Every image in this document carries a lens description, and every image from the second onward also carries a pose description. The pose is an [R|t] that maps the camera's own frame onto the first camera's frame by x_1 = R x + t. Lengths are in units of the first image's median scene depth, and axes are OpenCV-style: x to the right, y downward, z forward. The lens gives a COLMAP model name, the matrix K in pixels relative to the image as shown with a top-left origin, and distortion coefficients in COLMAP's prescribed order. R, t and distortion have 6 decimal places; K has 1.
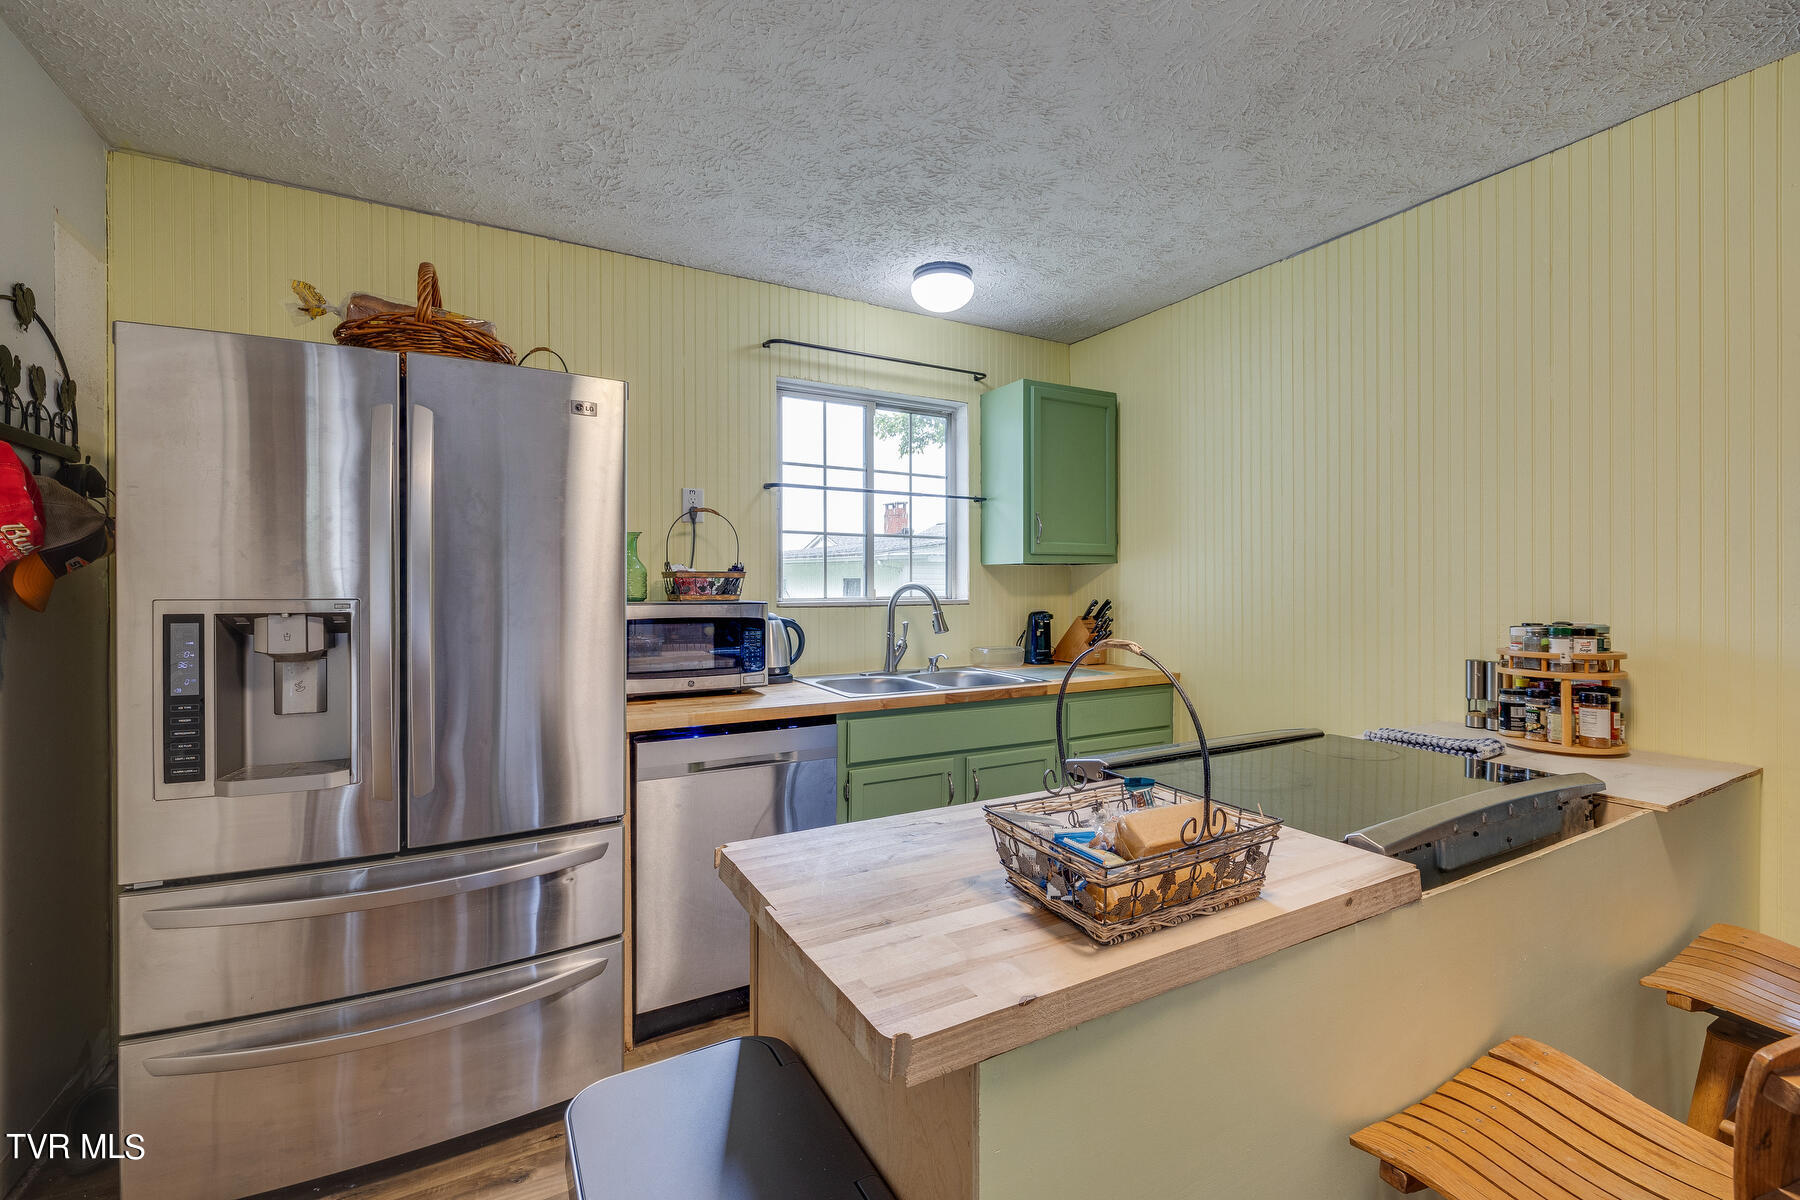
lens RADIAL K [[759.0, 0, 904.0], [0, 759.0, 588.3], [0, 0, 1]] dist [0.001514, -0.000469]
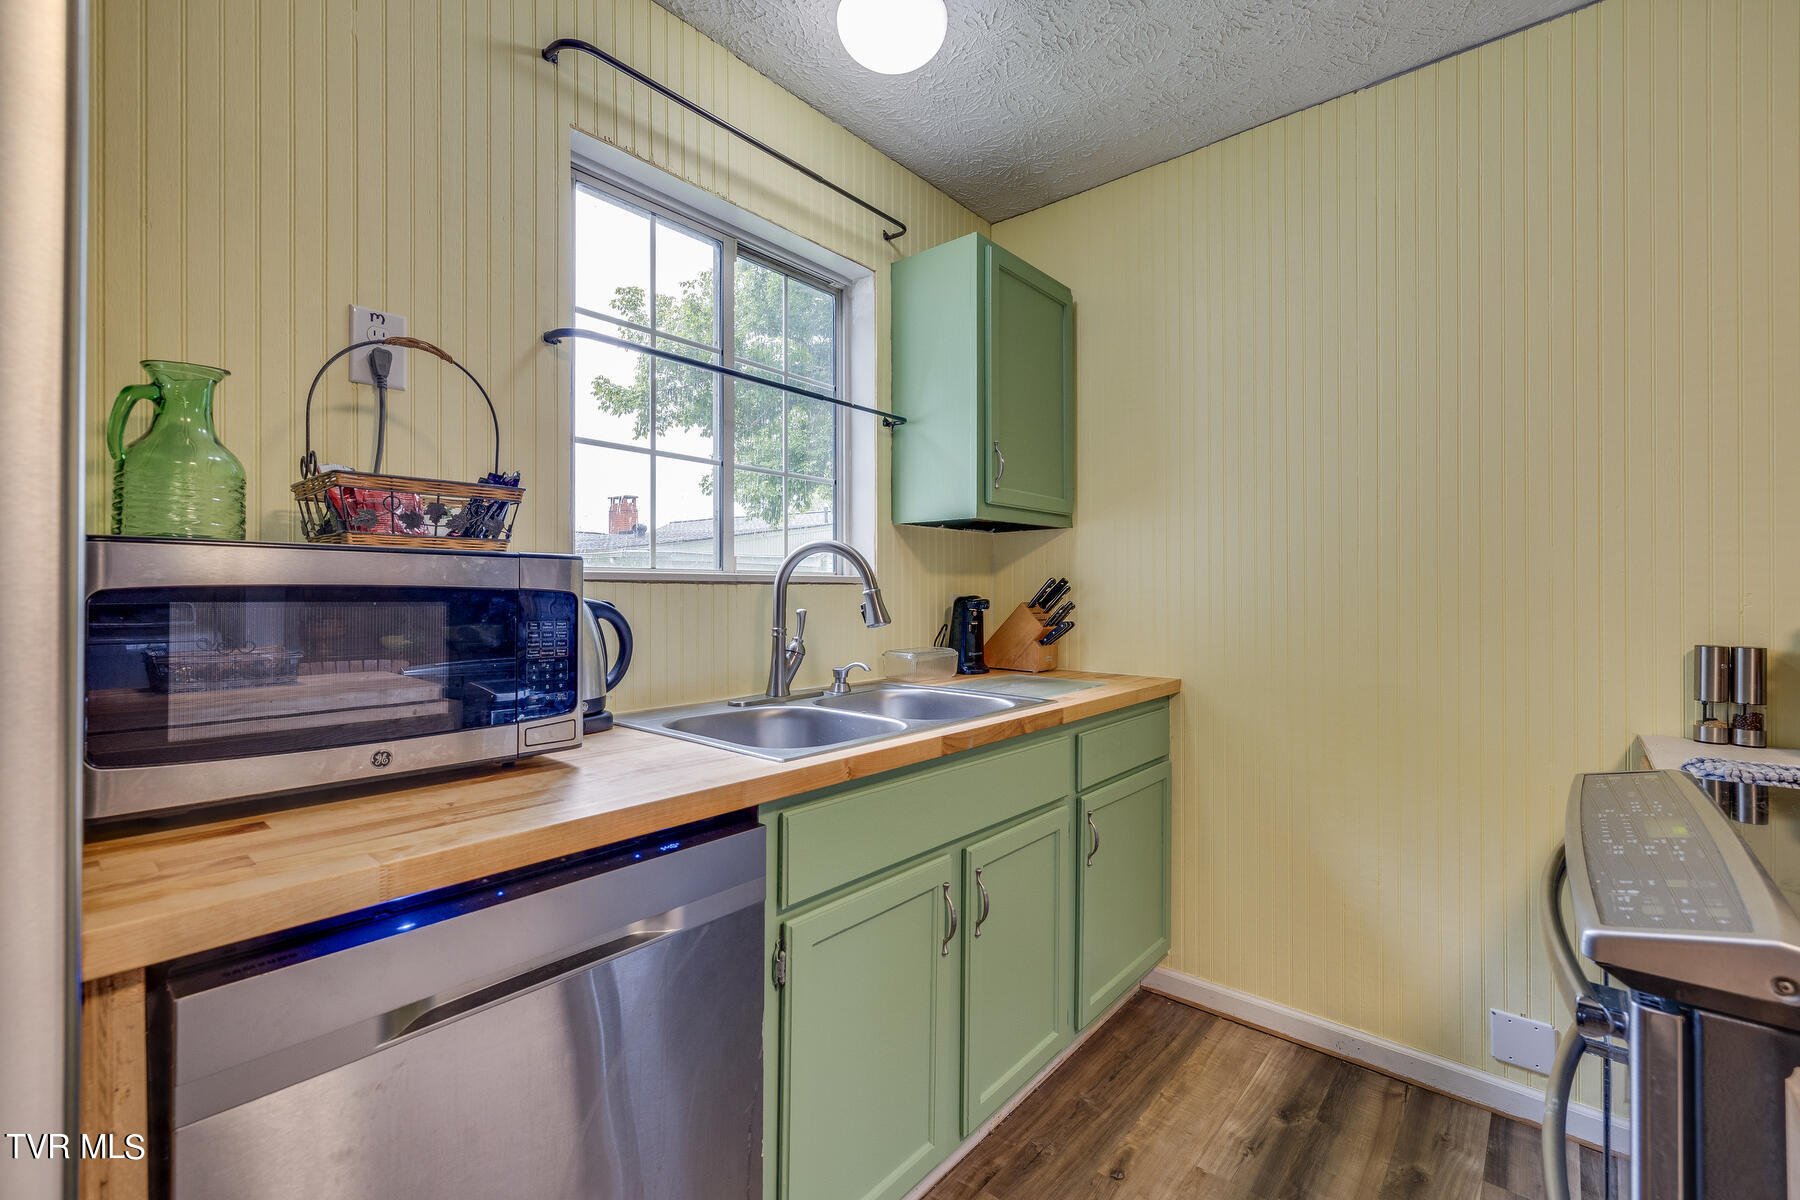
lens RADIAL K [[759.0, 0, 897.0], [0, 759.0, 592.5], [0, 0, 1]] dist [0.001514, -0.000469]
pose [[0.938599, 0.001206, 0.345008, -0.137890], [0.000401, 0.999989, -0.004585, 0.035876], [-0.345010, 0.004441, 0.938589, 0.450111]]
